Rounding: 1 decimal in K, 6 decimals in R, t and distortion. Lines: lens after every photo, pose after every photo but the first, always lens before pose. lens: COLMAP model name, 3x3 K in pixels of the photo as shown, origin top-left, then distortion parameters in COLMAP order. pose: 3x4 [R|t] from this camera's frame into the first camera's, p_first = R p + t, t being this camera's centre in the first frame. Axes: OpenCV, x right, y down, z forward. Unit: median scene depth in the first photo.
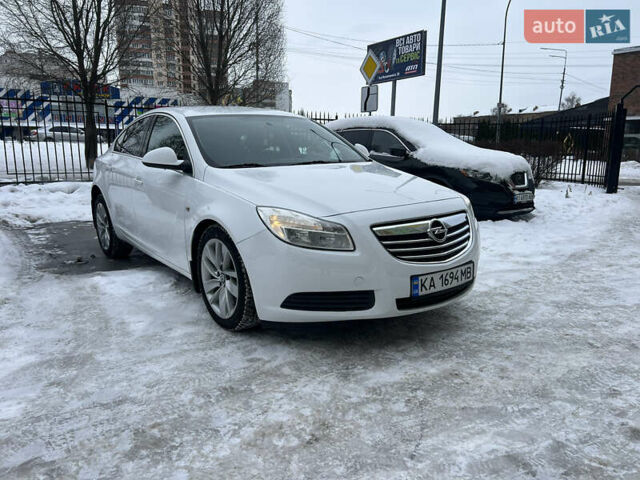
lens RADIAL K [[482.7, 0, 320.4], [0, 482.7, 244.3], [0, 0, 1]] dist [0.044241, -0.047294]
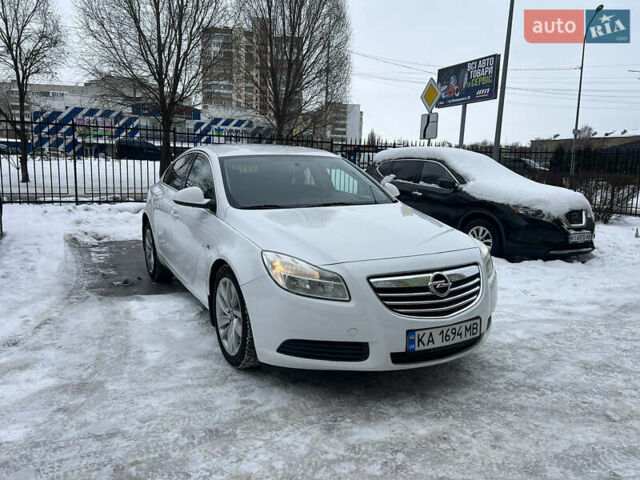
lens RADIAL K [[482.7, 0, 315.1], [0, 482.7, 237.9], [0, 0, 1]] dist [0.044241, -0.047294]
pose [[0.988201, 0.043911, -0.146731, 0.127241], [-0.051496, 0.997504, -0.048302, -0.059991], [0.144244, 0.055288, 0.987996, -0.013249]]
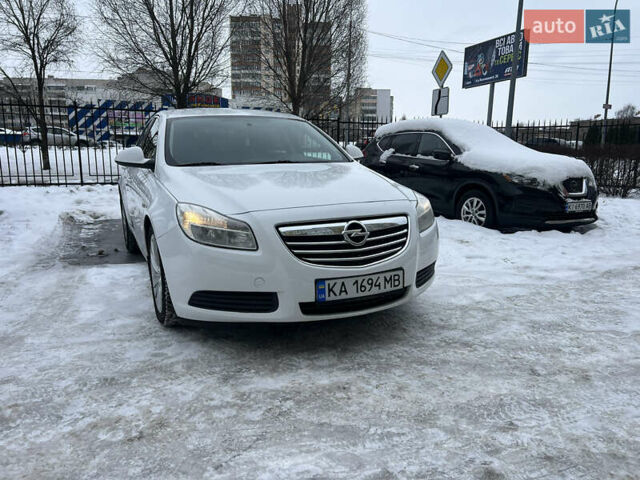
lens RADIAL K [[482.7, 0, 316.9], [0, 482.7, 241.7], [0, 0, 1]] dist [0.044241, -0.047294]
pose [[0.977466, 0.038325, -0.207583, 0.350597], [-0.042172, 0.999010, -0.014137, 0.004464], [0.206836, 0.022573, 0.978115, 0.069690]]
